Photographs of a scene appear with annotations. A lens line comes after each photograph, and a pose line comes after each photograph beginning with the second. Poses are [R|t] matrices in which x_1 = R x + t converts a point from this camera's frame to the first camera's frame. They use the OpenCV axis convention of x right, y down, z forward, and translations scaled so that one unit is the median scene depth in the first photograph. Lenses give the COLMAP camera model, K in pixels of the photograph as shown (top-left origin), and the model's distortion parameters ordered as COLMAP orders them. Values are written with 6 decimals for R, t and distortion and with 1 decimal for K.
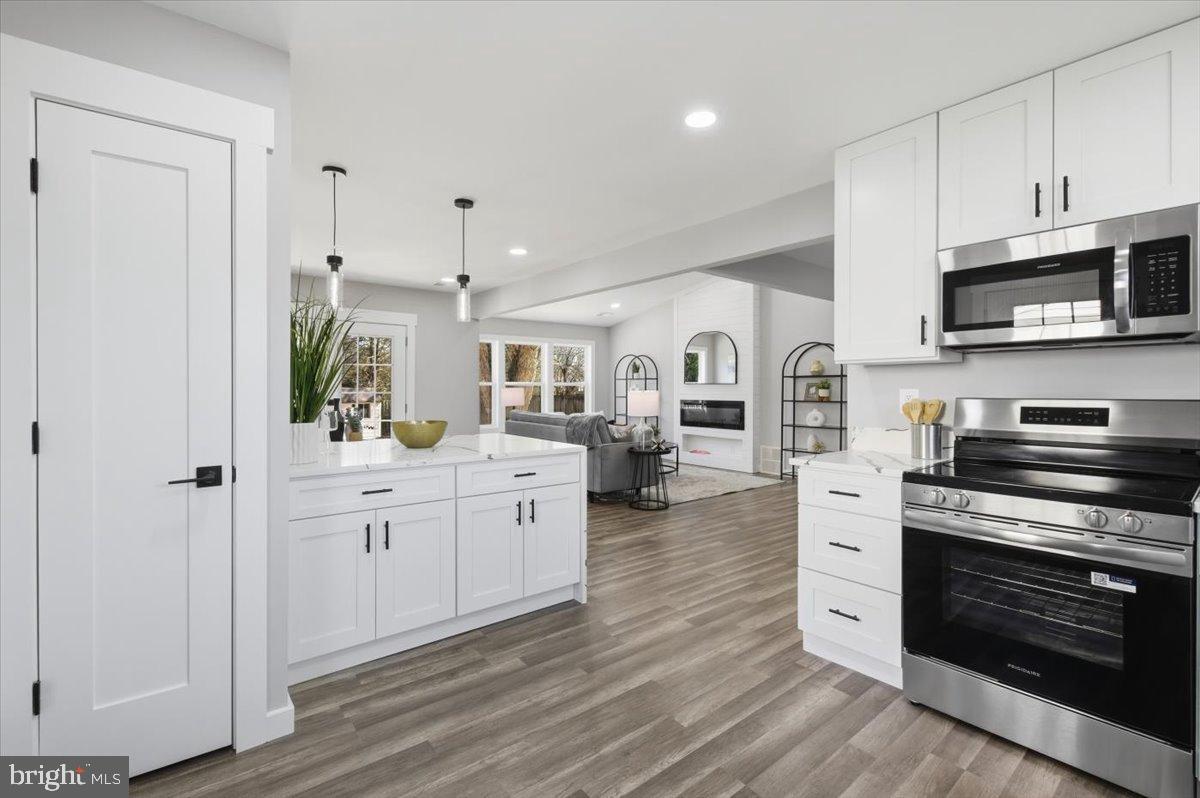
lens RADIAL K [[528.7, 0, 594.3], [0, 528.7, 389.2], [0, 0, 1]] dist [0.002250, -0.000217]
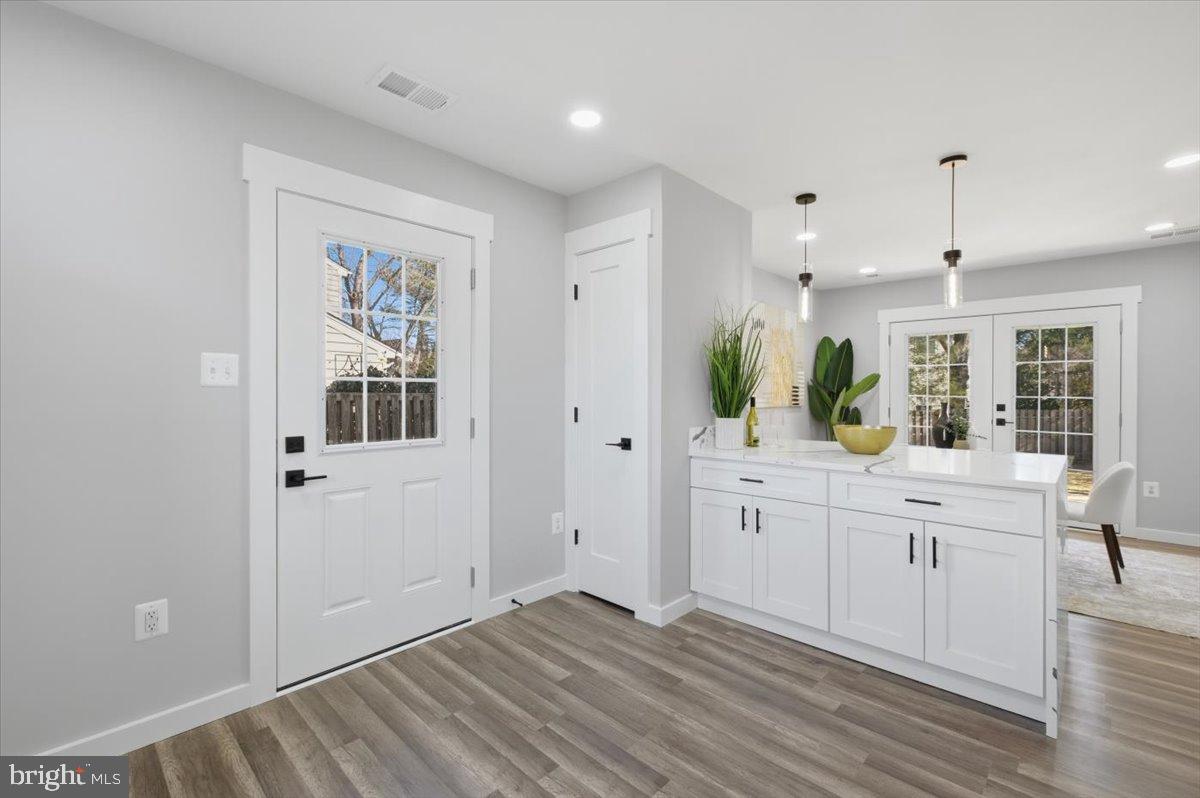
lens RADIAL K [[523.7, 0, 593.3], [0, 523.7, 389.6], [0, 0, 1]] dist [0.002720, 0.000113]
pose [[0.132260, -0.007401, -0.991187, 0.566290], [-0.001371, 0.999970, -0.007650, 0.002920], [0.991214, 0.002371, 0.132246, 0.417647]]
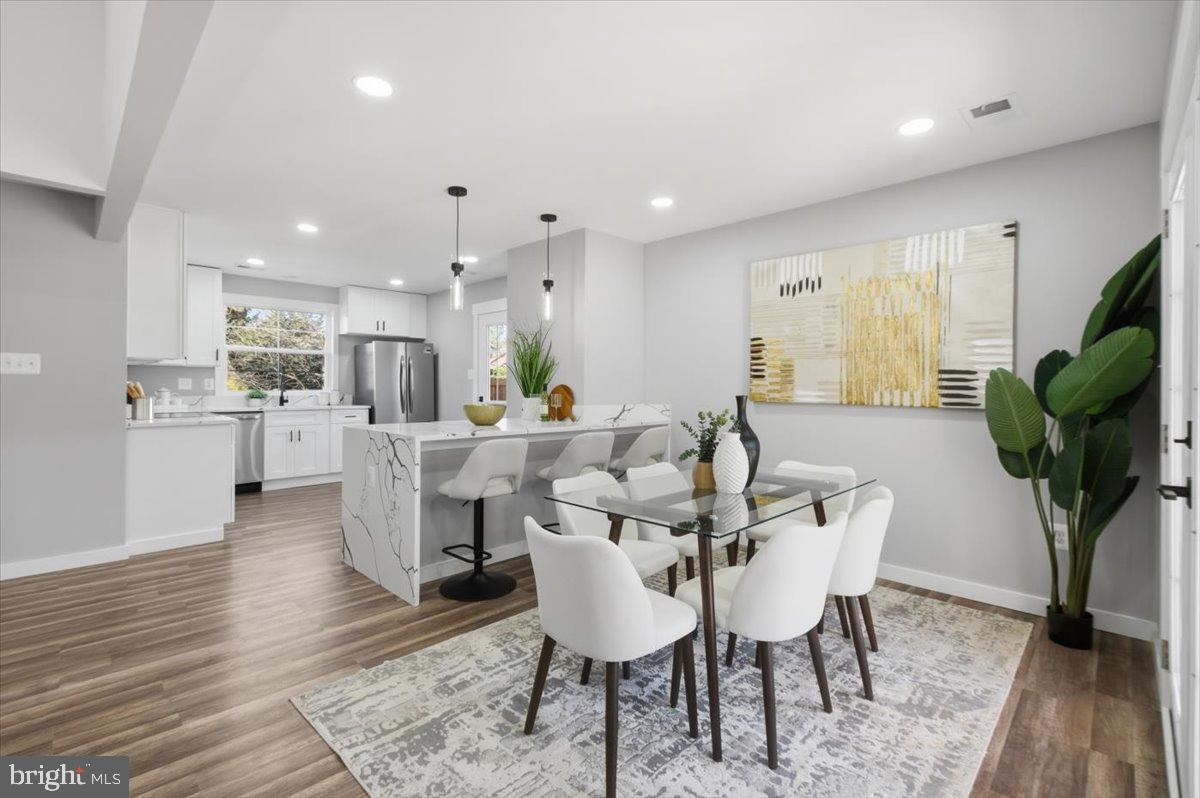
lens RADIAL K [[528.7, 0, 594.3], [0, 528.7, 389.2], [0, 0, 1]] dist [0.002250, -0.000217]
pose [[-0.992774, -0.009565, -0.119617, -0.465358], [-0.010561, 0.999915, 0.007695, 0.012358], [0.119534, 0.008903, -0.992790, 2.433546]]
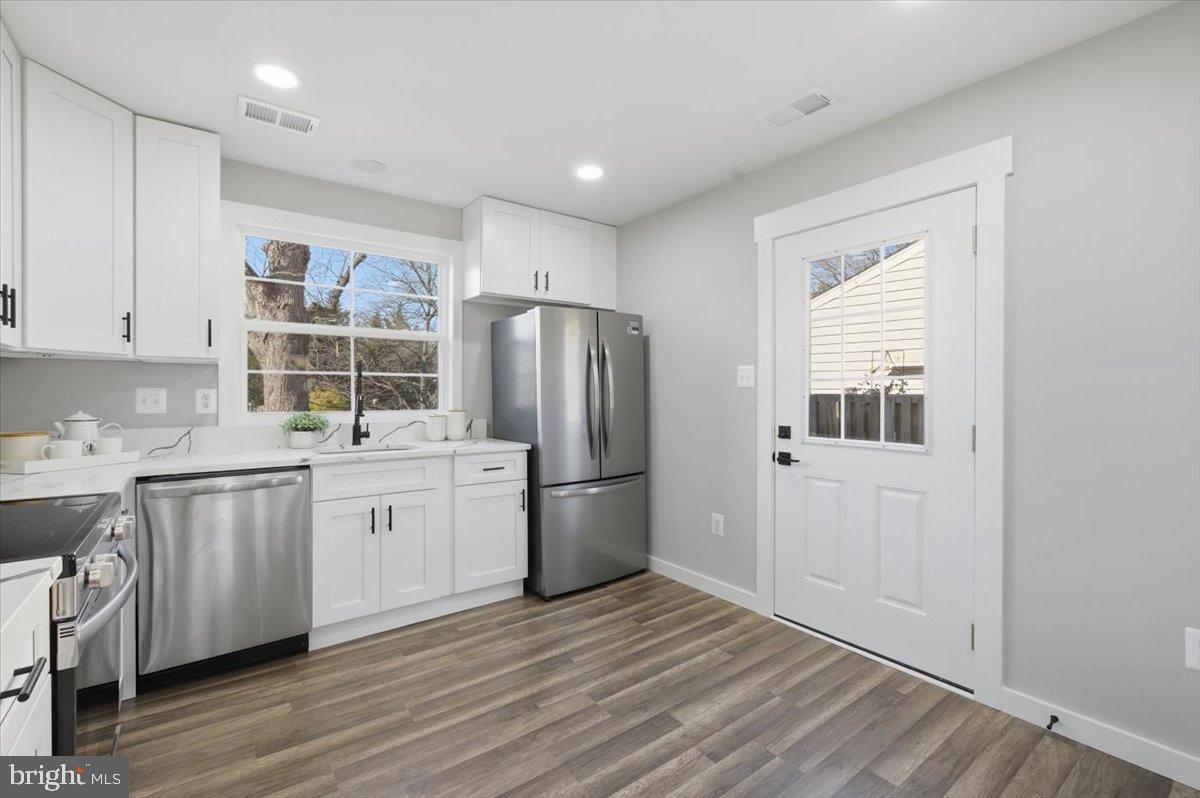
lens RADIAL K [[523.2, 0, 593.6], [0, 523.2, 395.9], [0, 0, 1]] dist [-0.000548, -0.000333]
pose [[-0.999441, -0.005011, 0.033066, 0.071947], [-0.004775, 0.999963, 0.007217, 0.004638], [-0.033101, 0.007055, -0.999427, 1.077606]]
